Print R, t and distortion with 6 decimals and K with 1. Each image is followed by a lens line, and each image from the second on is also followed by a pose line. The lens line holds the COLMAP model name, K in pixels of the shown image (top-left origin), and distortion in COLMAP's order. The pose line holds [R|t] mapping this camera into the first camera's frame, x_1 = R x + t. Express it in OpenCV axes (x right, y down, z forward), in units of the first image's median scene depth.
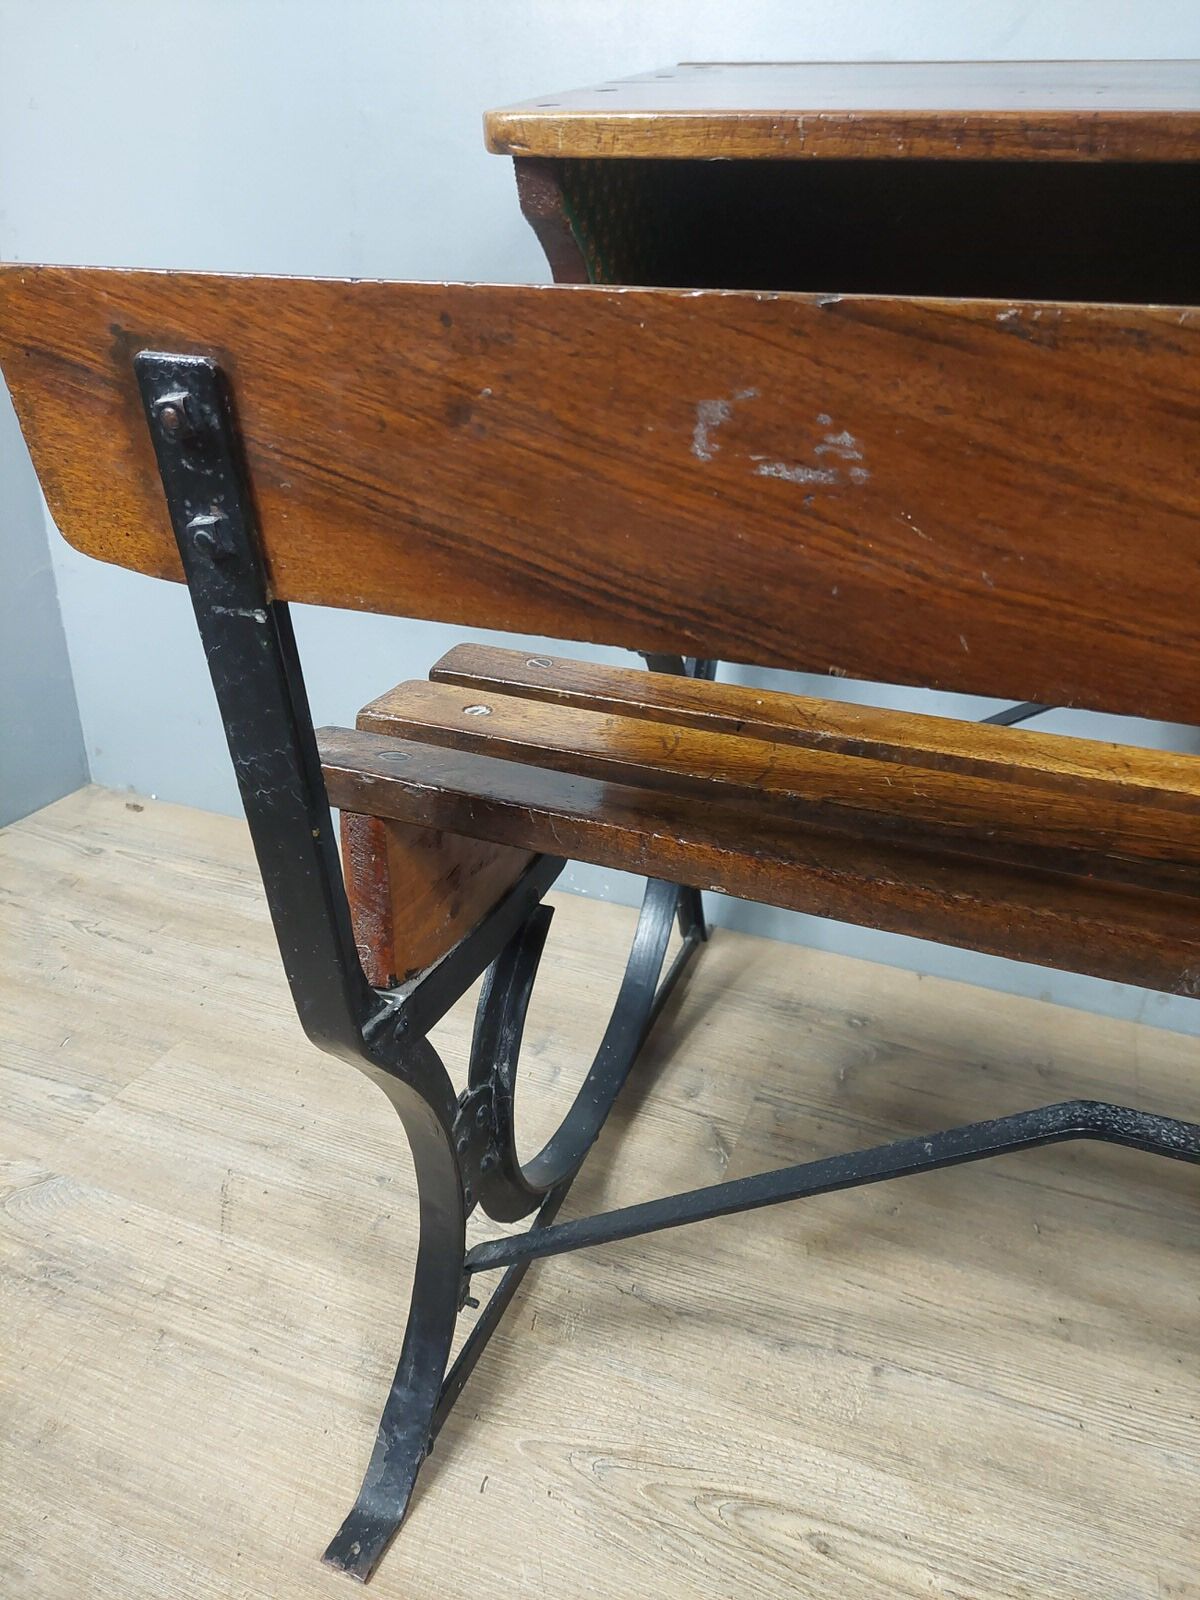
lens RADIAL K [[1151.9, 0, 582.8], [0, 1151.9, 790.1], [0, 0, 1]] dist [0.019165, -0.018959]
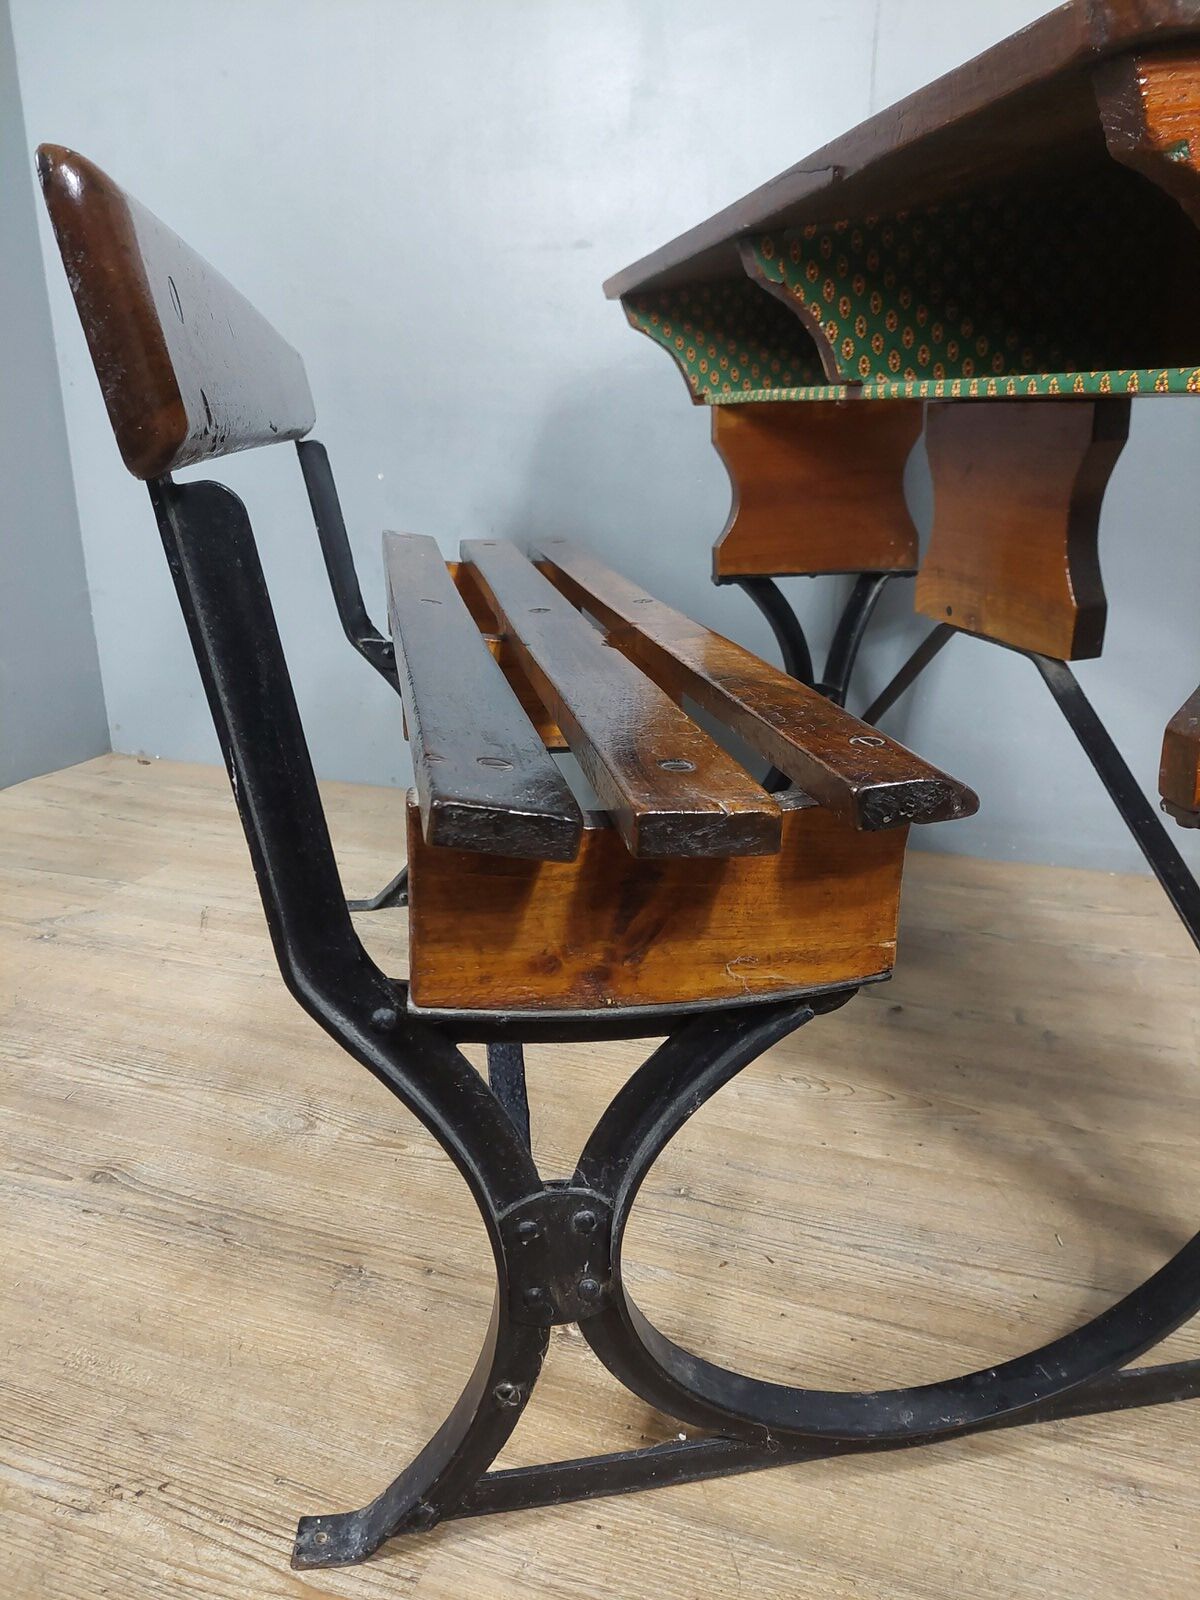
lens RADIAL K [[1151.9, 0, 598.8], [0, 1151.9, 809.8], [0, 0, 1]] dist [0.019165, -0.018959]
pose [[0.999331, -0.031933, 0.017835, 0.169938], [0.033821, 0.992417, -0.118172, 0.326796], [-0.013927, 0.118696, 0.992833, -0.487628]]
